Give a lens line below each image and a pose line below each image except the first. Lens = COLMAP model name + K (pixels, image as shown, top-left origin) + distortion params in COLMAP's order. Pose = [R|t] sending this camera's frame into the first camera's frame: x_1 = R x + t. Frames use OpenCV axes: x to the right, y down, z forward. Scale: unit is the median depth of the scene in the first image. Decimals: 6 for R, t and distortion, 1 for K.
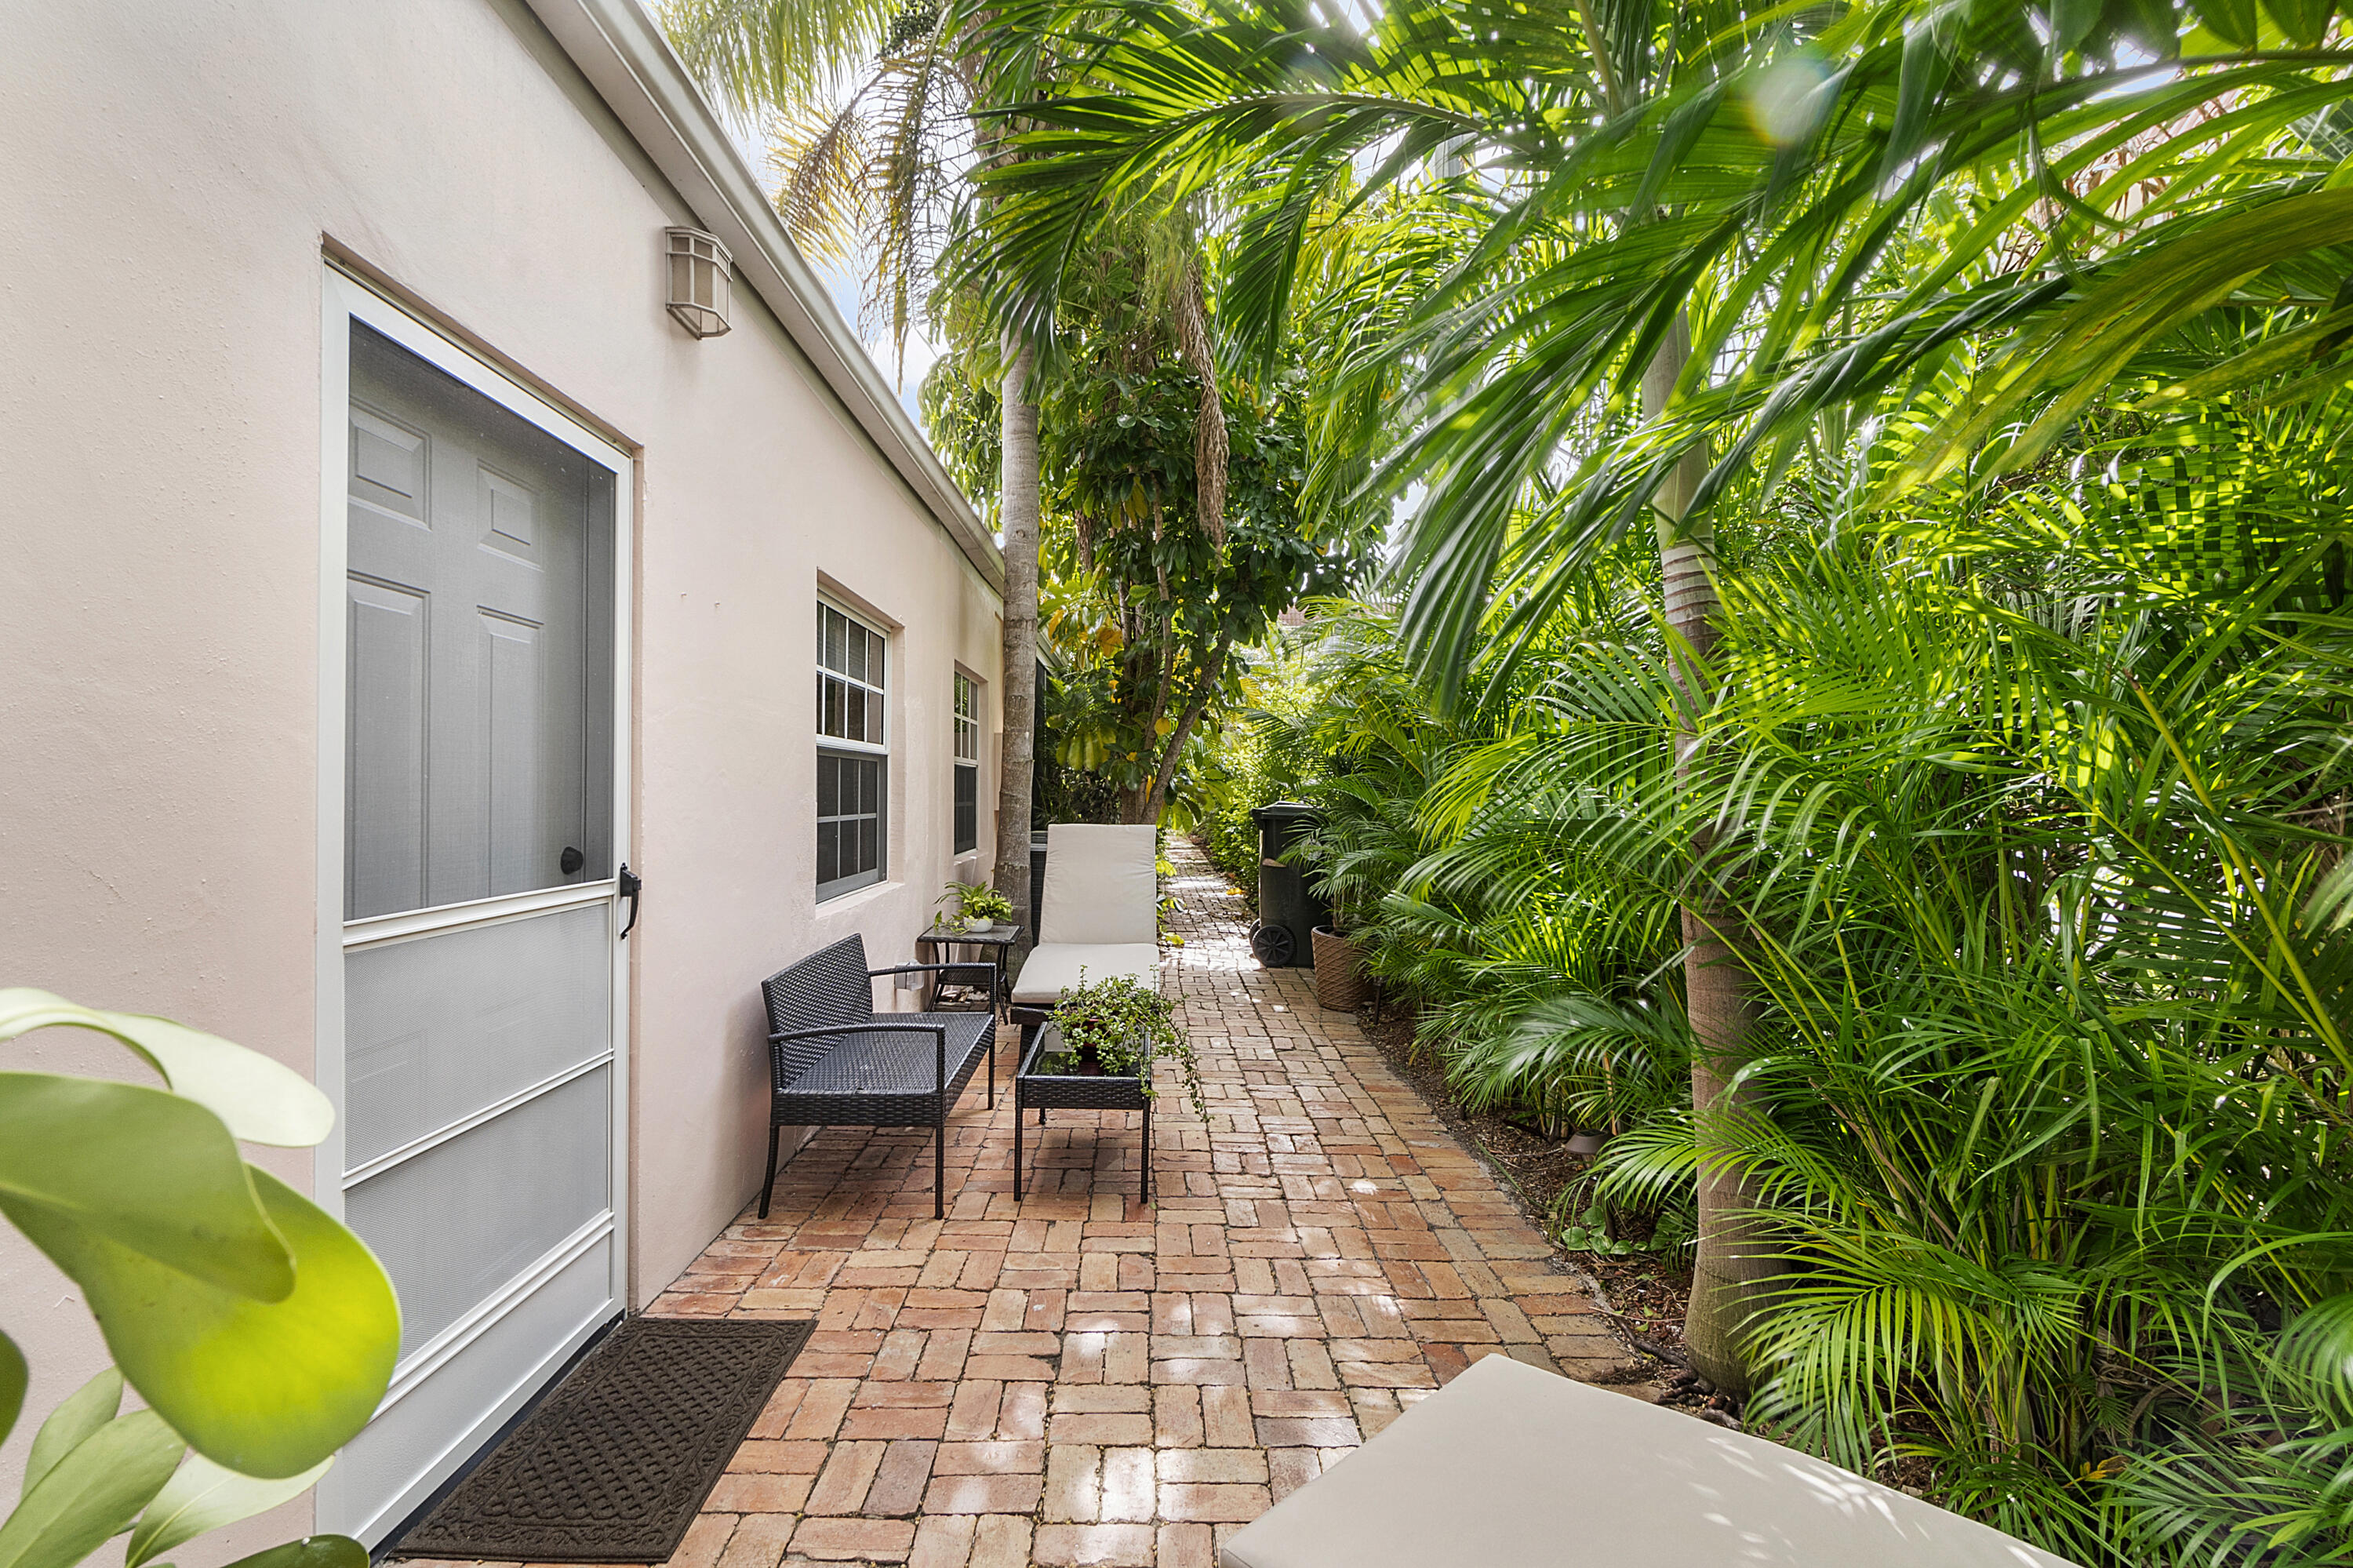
lens RADIAL K [[1029.0, 0, 1168.3], [0, 1029.0, 787.9], [0, 0, 1]] dist [-0.002061, 0.000372]
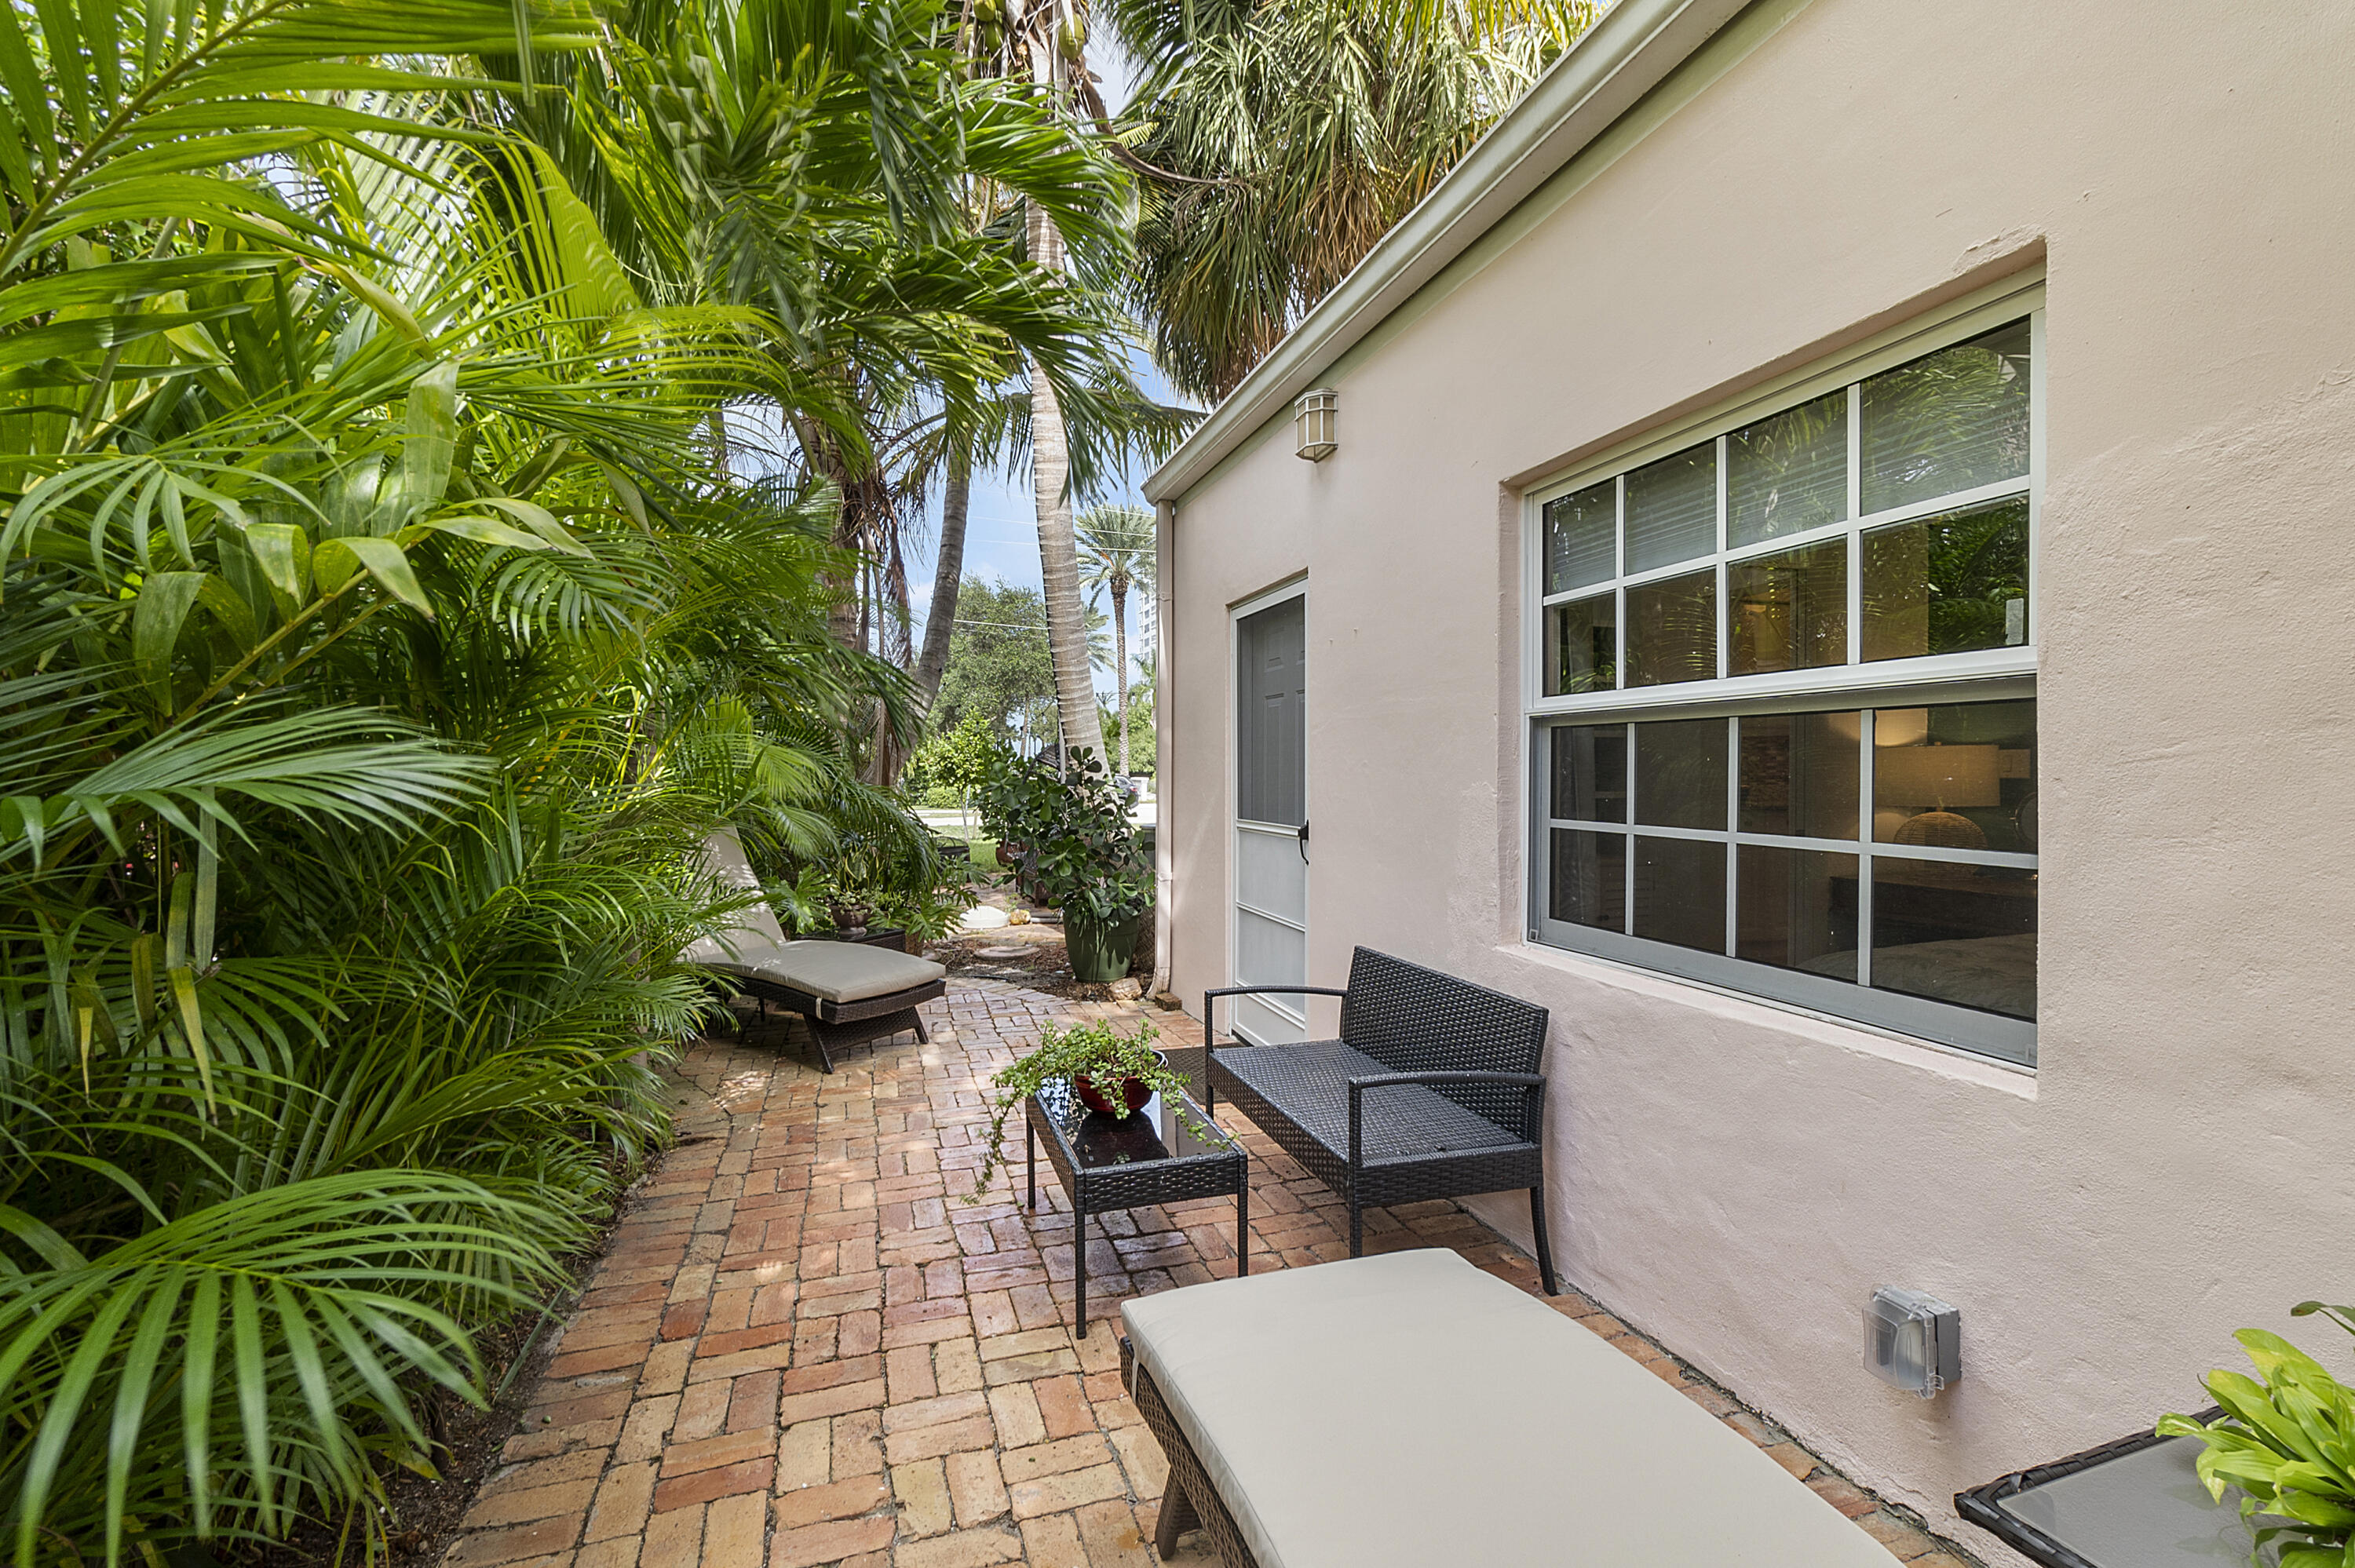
lens RADIAL K [[1029.7, 0, 1182.0], [0, 1029.7, 777.5], [0, 0, 1]] dist [-0.002061, 0.000372]
pose [[-0.958672, 0.005785, -0.284454, 0.098131], [0.005254, 0.999983, 0.002630, -0.001893], [0.284464, 0.001026, -0.958686, 1.708853]]
